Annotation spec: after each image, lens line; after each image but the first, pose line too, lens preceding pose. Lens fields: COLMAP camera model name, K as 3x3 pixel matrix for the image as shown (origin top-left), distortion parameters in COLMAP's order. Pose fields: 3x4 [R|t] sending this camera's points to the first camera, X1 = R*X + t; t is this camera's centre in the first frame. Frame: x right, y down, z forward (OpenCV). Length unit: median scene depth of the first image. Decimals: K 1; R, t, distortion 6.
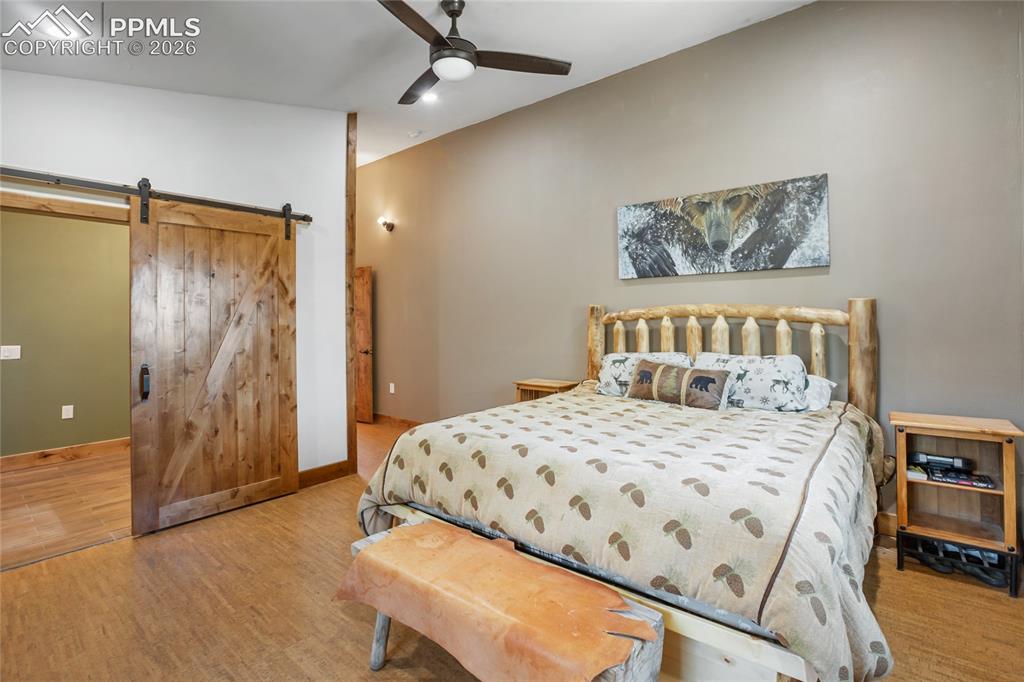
lens RADIAL K [[481.7, 0, 520.1], [0, 481.7, 319.3], [0, 0, 1]] dist [-0.054332, 0.021684]
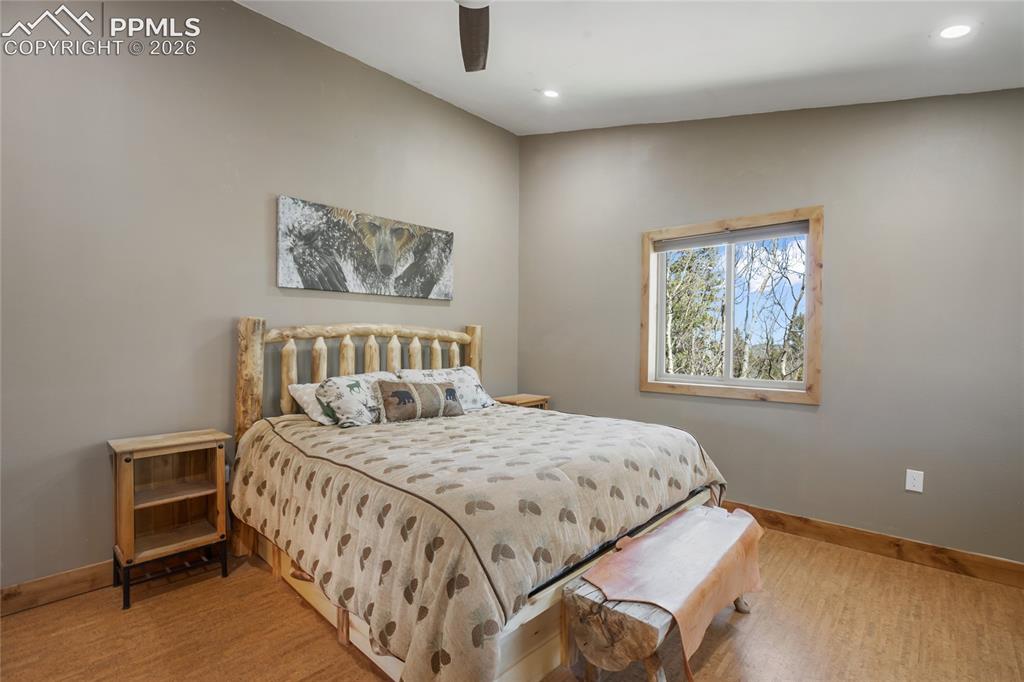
lens RADIAL K [[482.0, 0, 532.6], [0, 482.0, 328.1], [0, 0, 1]] dist [-0.000445, 0.000142]
pose [[0.048304, 0.035169, 0.998213, -0.644711], [-0.002343, 0.999381, -0.035096, 0.012850], [-0.998830, -0.000643, 0.048357, 0.630821]]
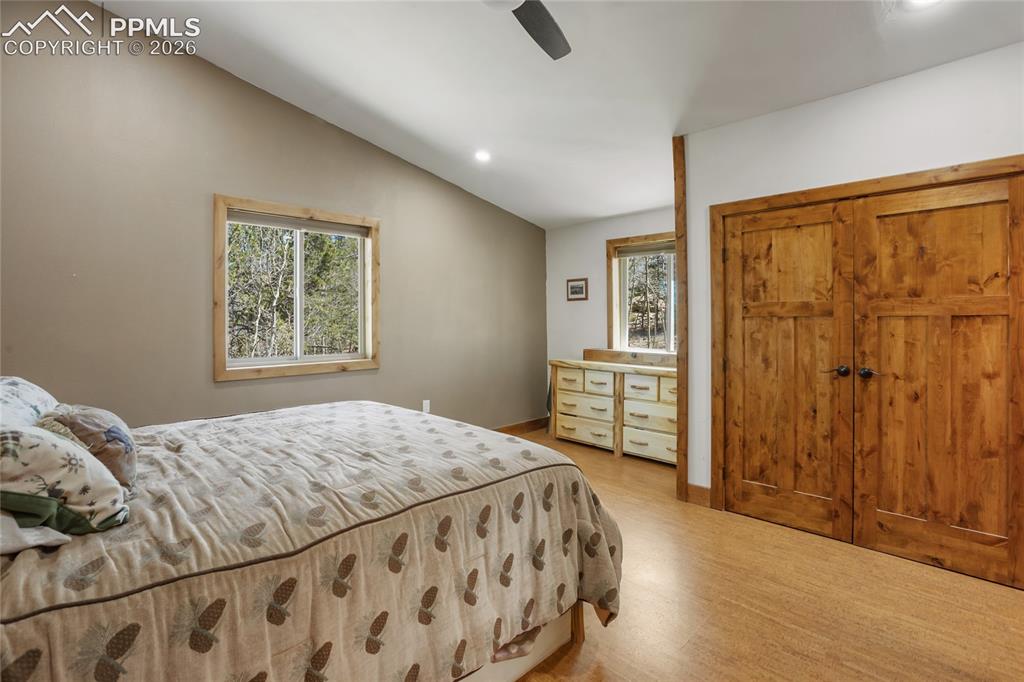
lens RADIAL K [[481.7, 0, 520.1], [0, 481.7, 319.3], [0, 0, 1]] dist [-0.054332, 0.021684]
pose [[-0.995077, 0.015146, 0.097943, -0.178234], [0.015859, 0.999853, 0.006500, -0.001296], [-0.097830, 0.008021, -0.995171, 1.322140]]
